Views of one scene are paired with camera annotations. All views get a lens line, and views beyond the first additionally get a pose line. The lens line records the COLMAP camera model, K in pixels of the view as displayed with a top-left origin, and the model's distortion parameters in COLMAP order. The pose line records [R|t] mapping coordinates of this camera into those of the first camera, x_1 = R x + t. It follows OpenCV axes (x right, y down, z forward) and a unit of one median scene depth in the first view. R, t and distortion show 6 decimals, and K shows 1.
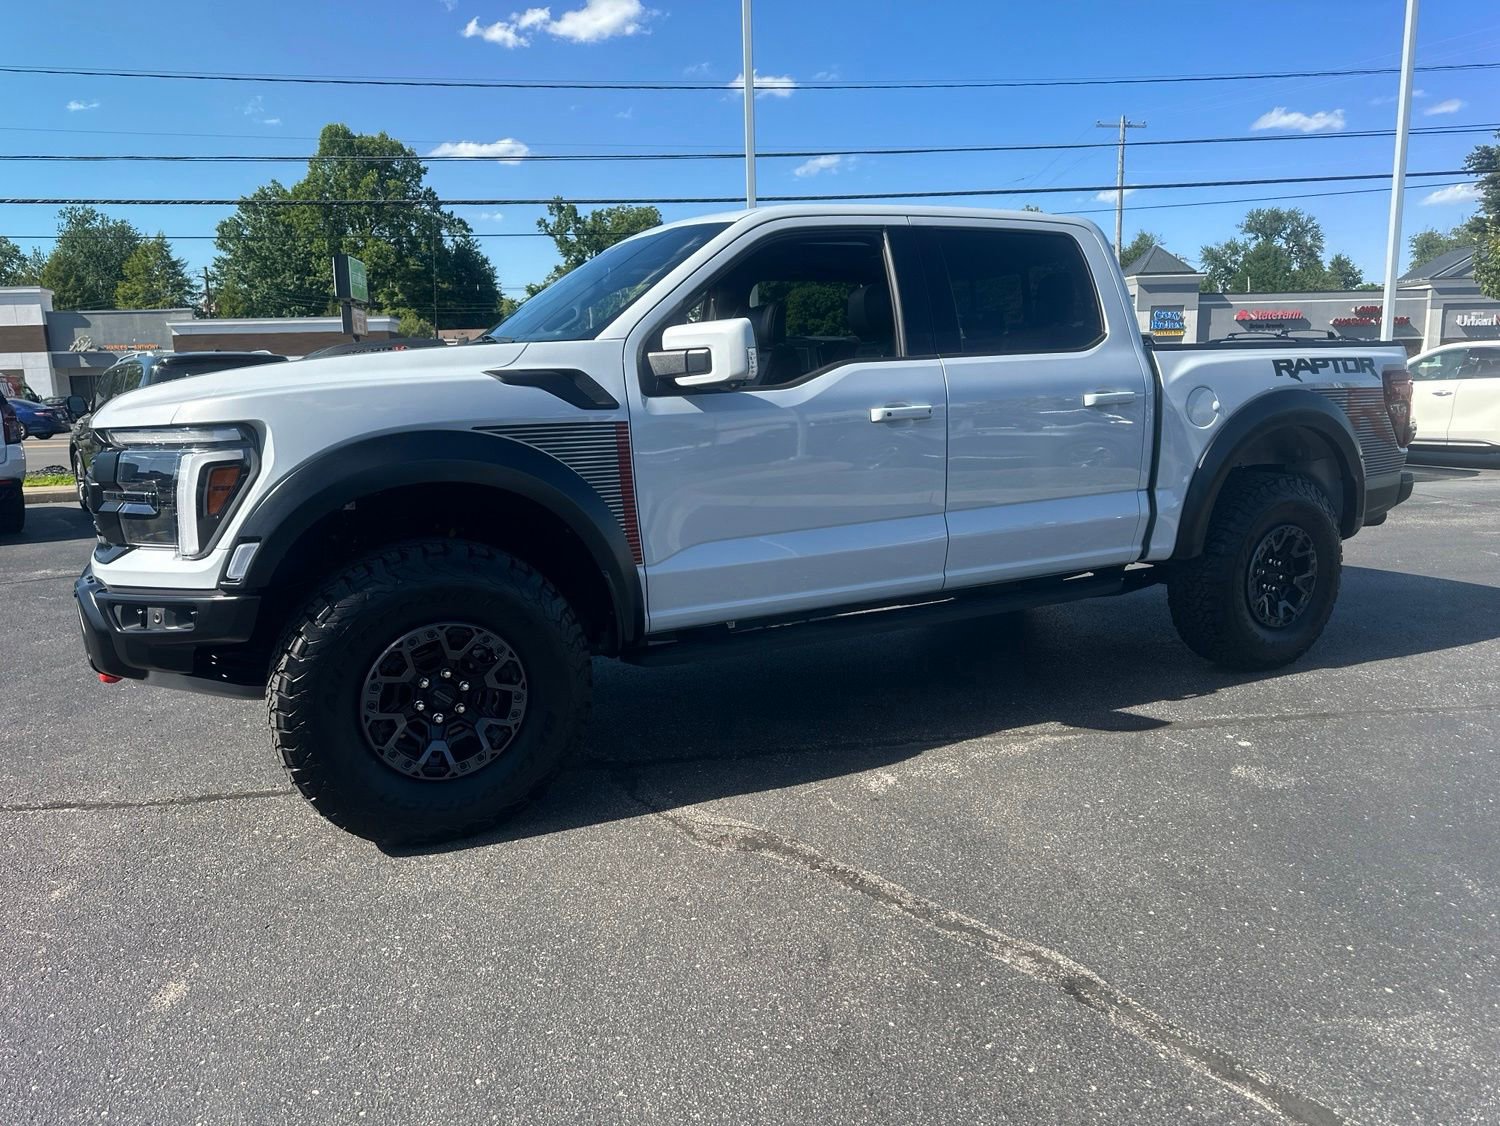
lens RADIAL K [[1073.3, 0, 750.0], [0, 1073.3, 563.0], [0, 0, 1]] dist [0.056809, -0.054436]
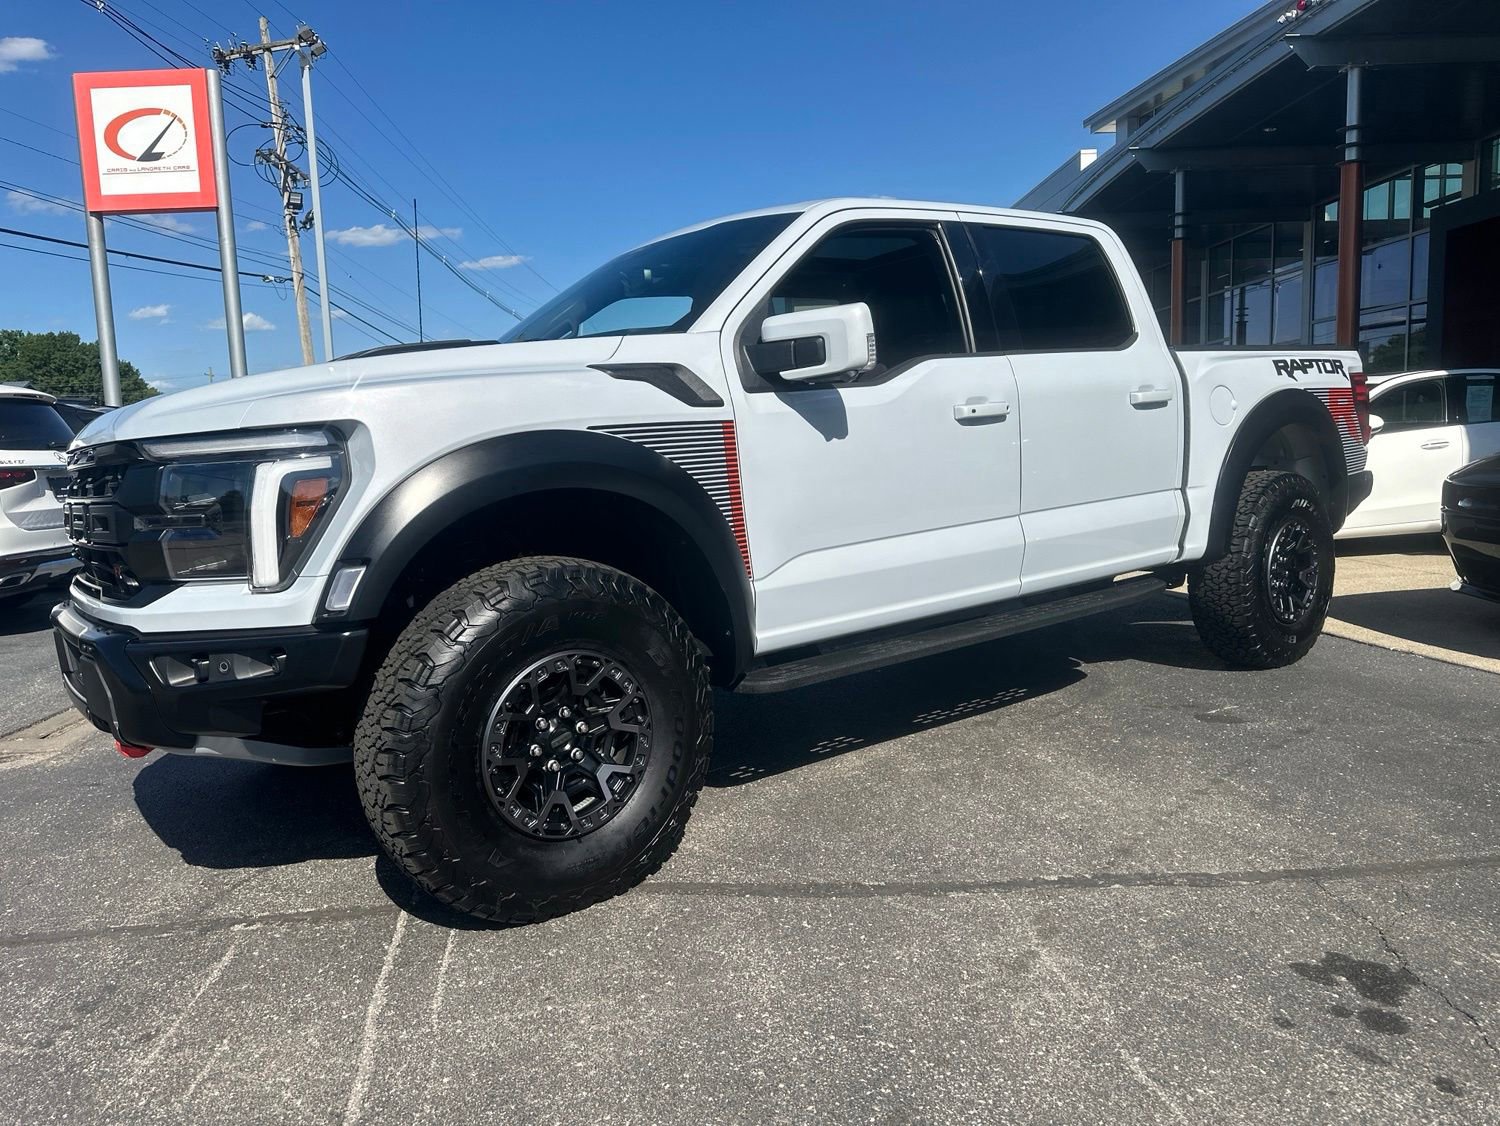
lens RADIAL K [[1073.3, 0, 750.0], [0, 1073.3, 563.0], [0, 0, 1]] dist [0.056809, -0.054436]
pose [[0.984332, -0.051424, 0.168659, -0.224202], [0.060053, 0.997113, -0.046460, 0.026070], [-0.165783, 0.055861, 0.984579, 0.102850]]
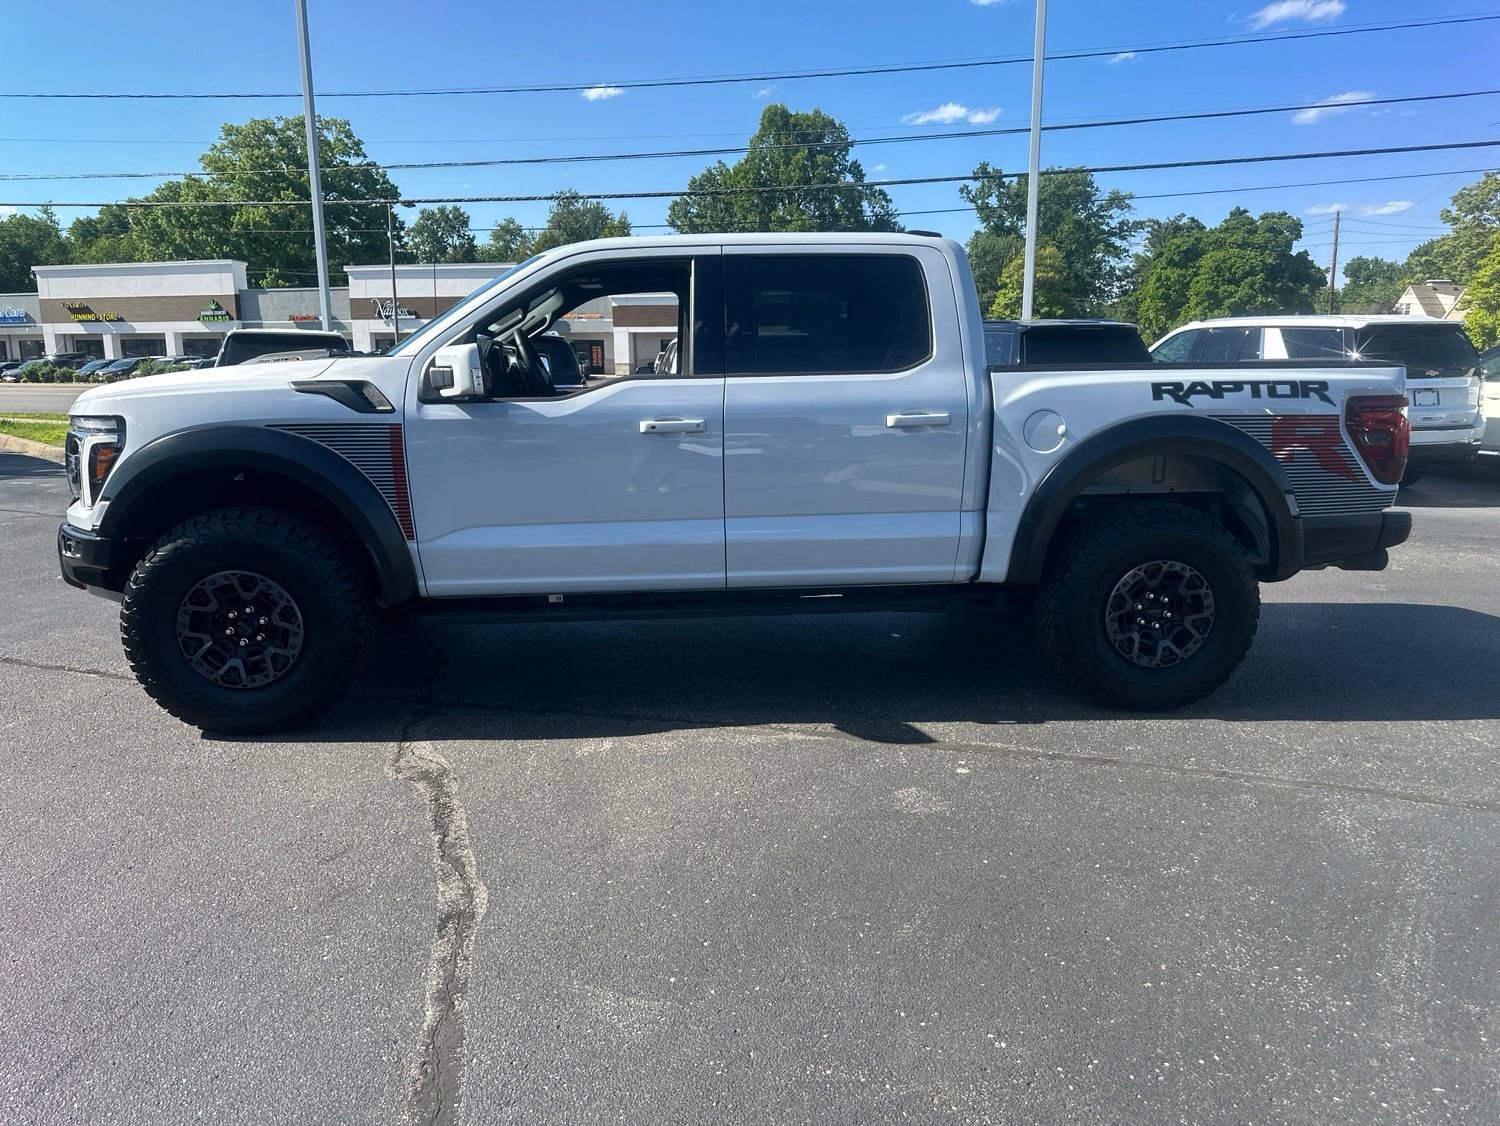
lens RADIAL K [[1096.0, 0, 803.5], [0, 1096.0, 550.3], [0, 0, 1]] dist [0.172944, -0.334271]
pose [[0.920016, 0.091759, -0.380987, 0.705703], [-0.084988, 0.995781, 0.034598, -0.061414], [0.382554, 0.000549, 0.923933, -0.005545]]
